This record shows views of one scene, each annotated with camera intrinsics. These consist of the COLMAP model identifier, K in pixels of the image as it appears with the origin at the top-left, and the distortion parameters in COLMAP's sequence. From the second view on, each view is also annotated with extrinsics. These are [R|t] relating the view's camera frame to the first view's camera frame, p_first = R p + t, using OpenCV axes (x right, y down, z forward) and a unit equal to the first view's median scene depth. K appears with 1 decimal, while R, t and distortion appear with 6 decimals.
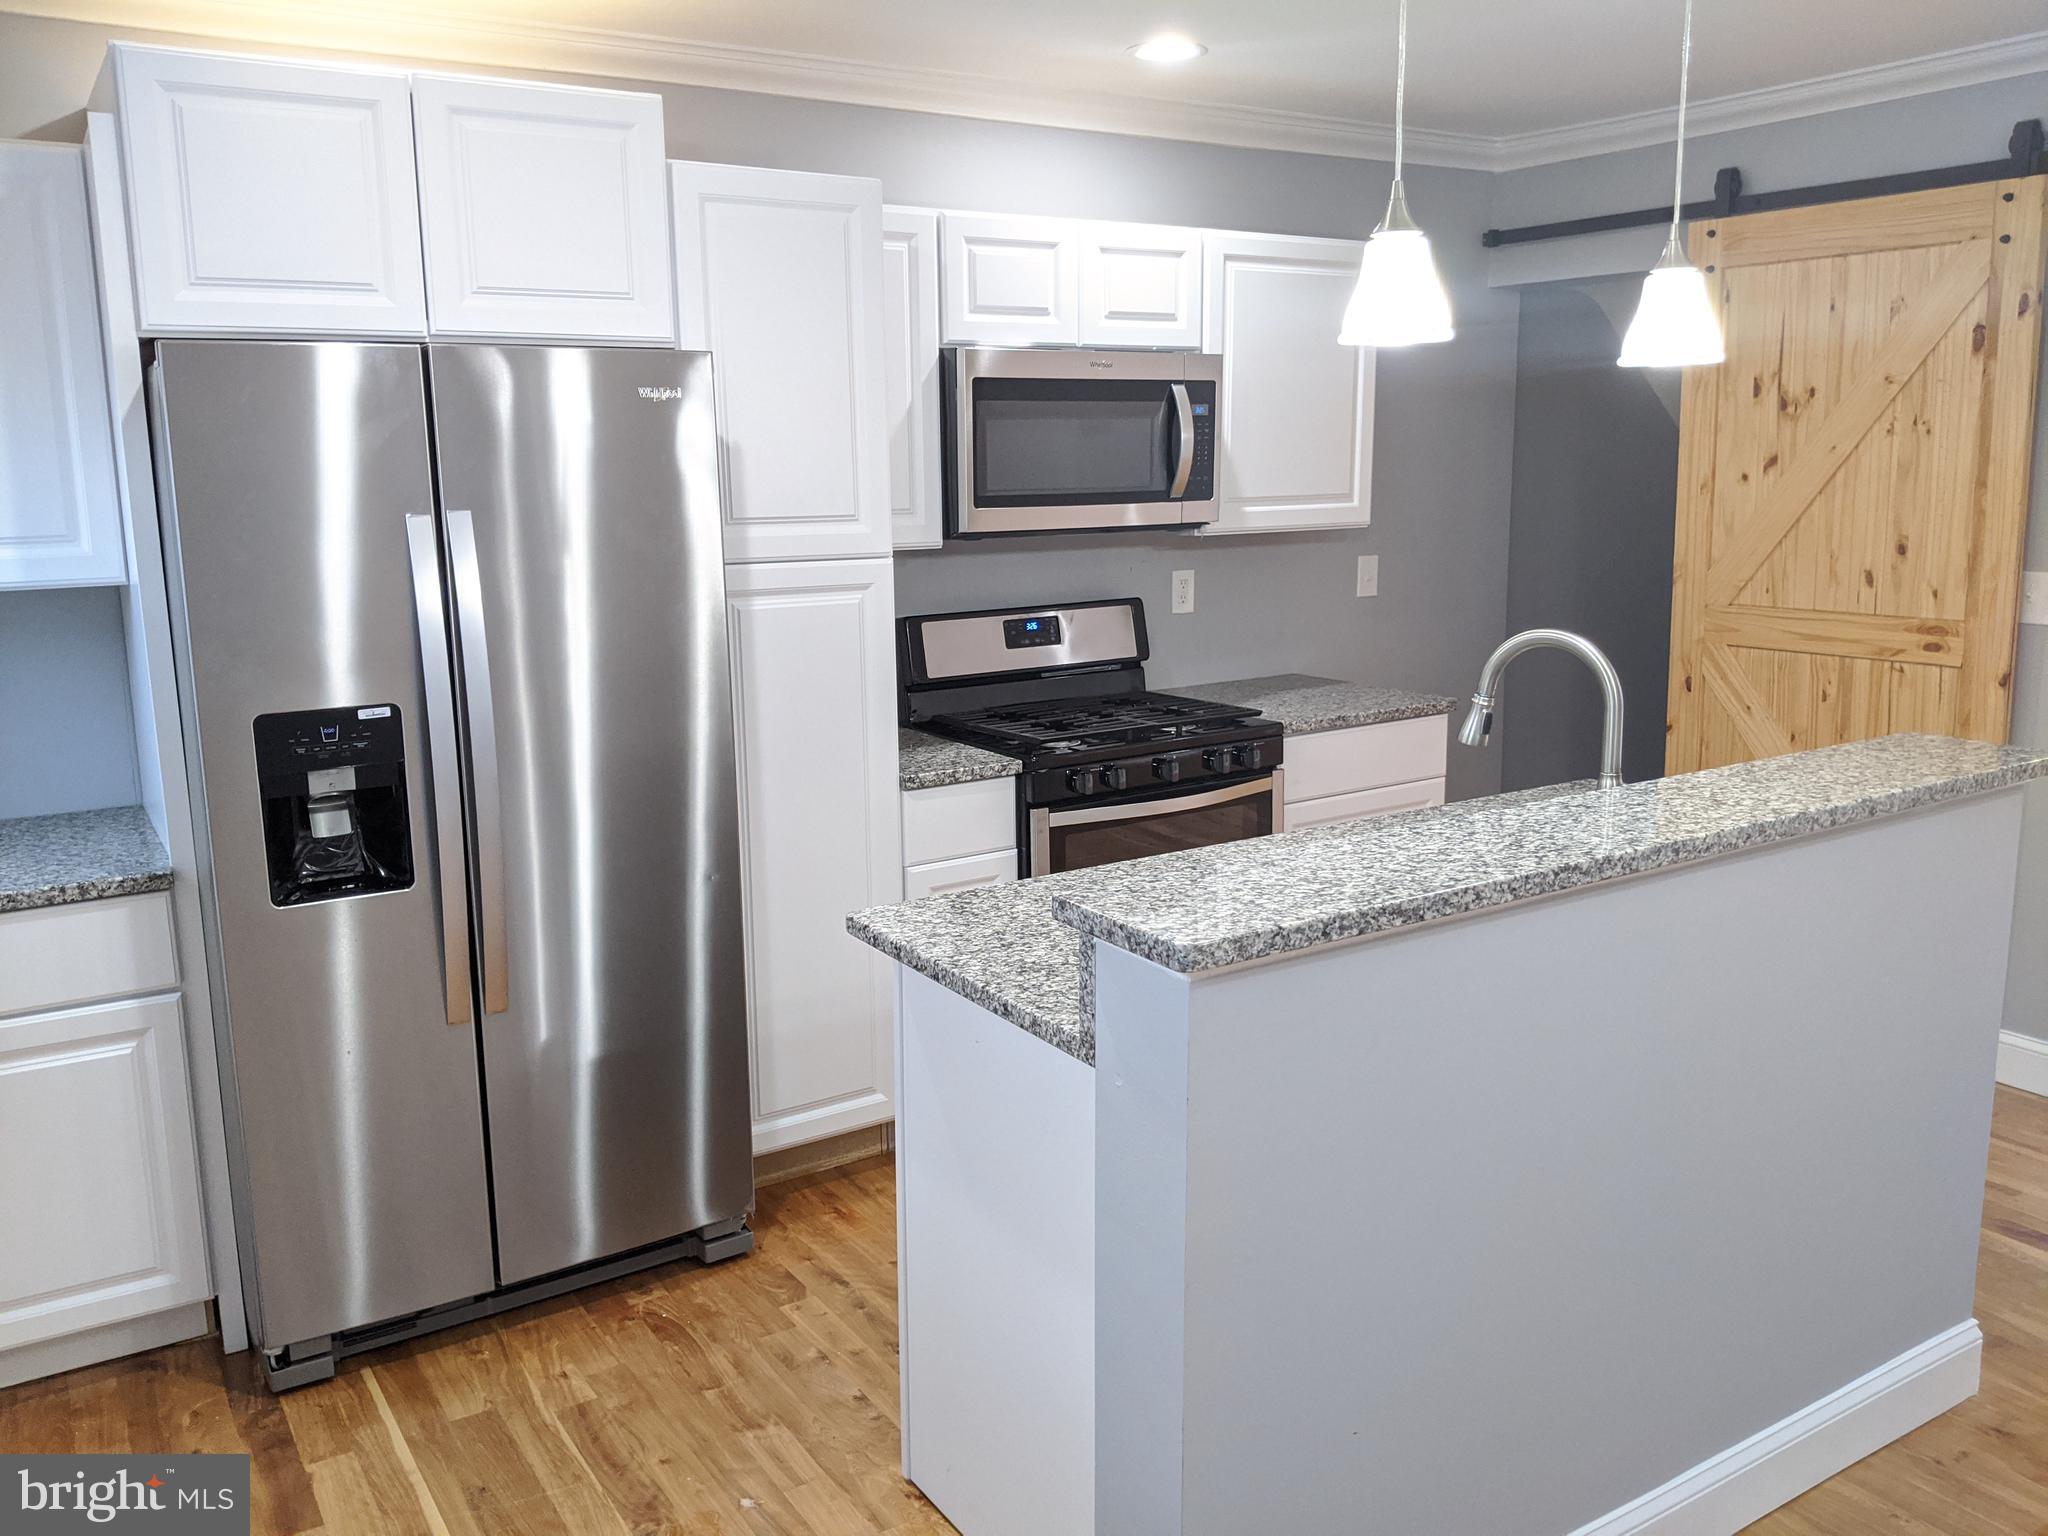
lens RADIAL K [[1656.2, 0, 1024.0], [0, 1656.2, 768.0], [0, 0, 1]] dist [0.095227, -0.151600]
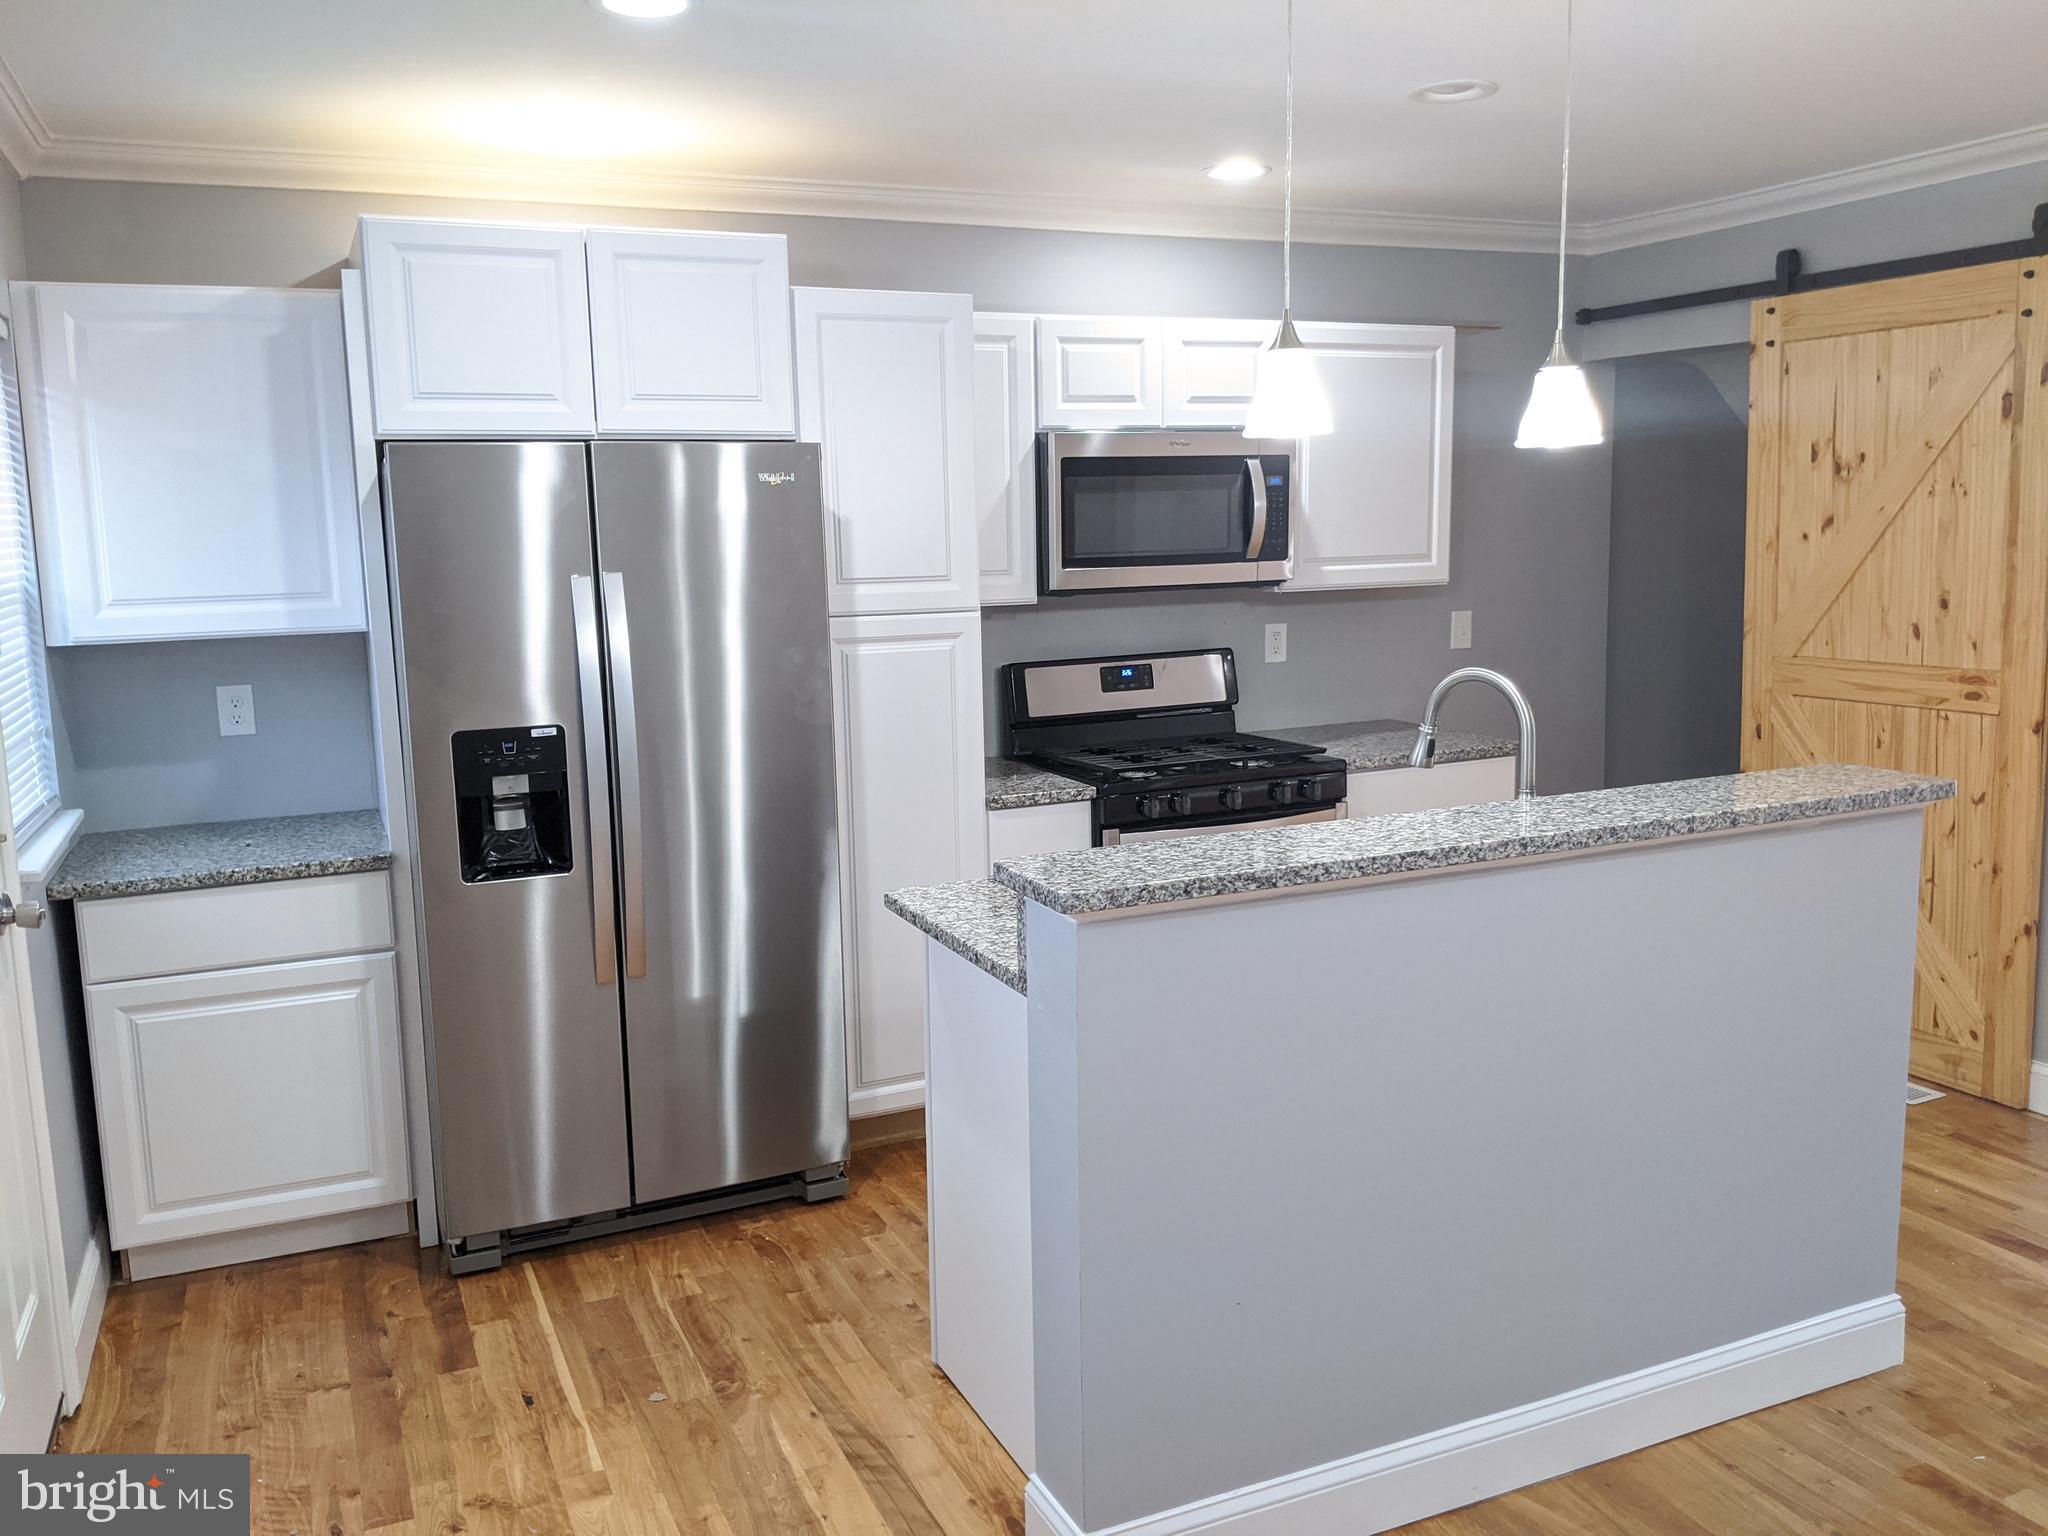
lens RADIAL K [[1657.5, 0, 1017.9], [0, 1657.5, 774.8], [0, 0, 1]] dist [0.110303, -0.167047]
pose [[0.989149, 0.013882, -0.146257, 0.132353], [-0.018724, 0.999319, -0.031783, 0.028638], [0.145716, 0.034176, 0.988736, -0.170309]]
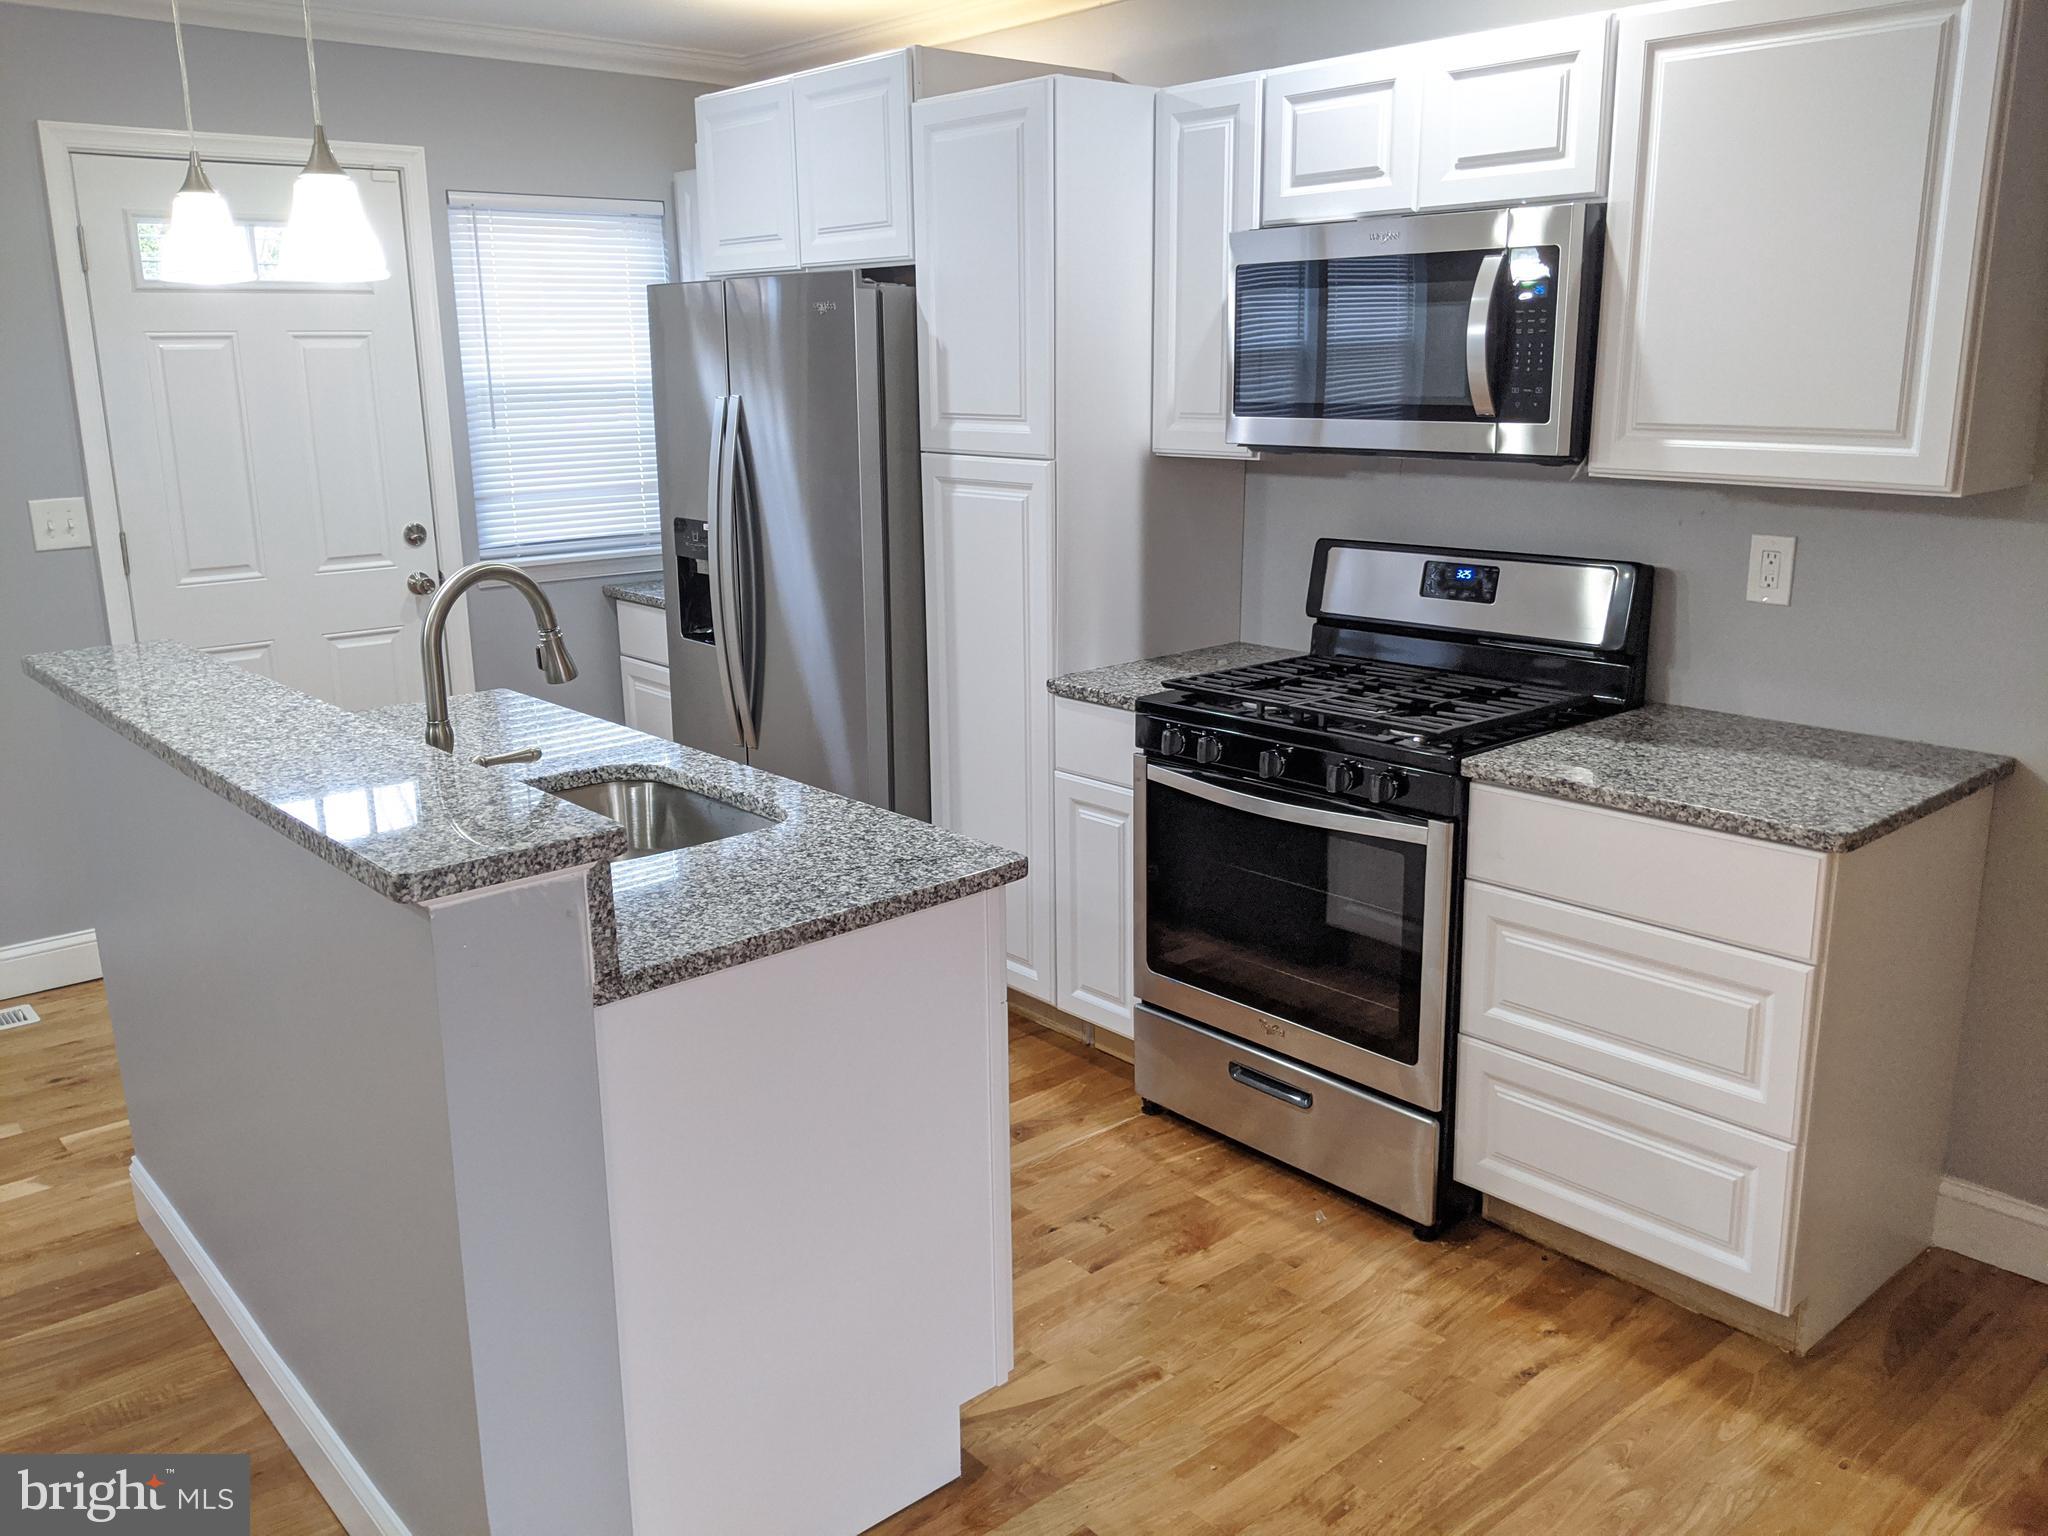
lens RADIAL K [[1647.0, 0, 1024.0], [0, 1647.0, 768.0], [0, 0, 1]] dist [0.106319, -0.170501]
pose [[0.143207, 0.254011, -0.956541, 1.015509], [-0.174288, 0.957871, 0.228271, -0.191259], [0.974226, 0.134024, 0.181445, 0.906055]]
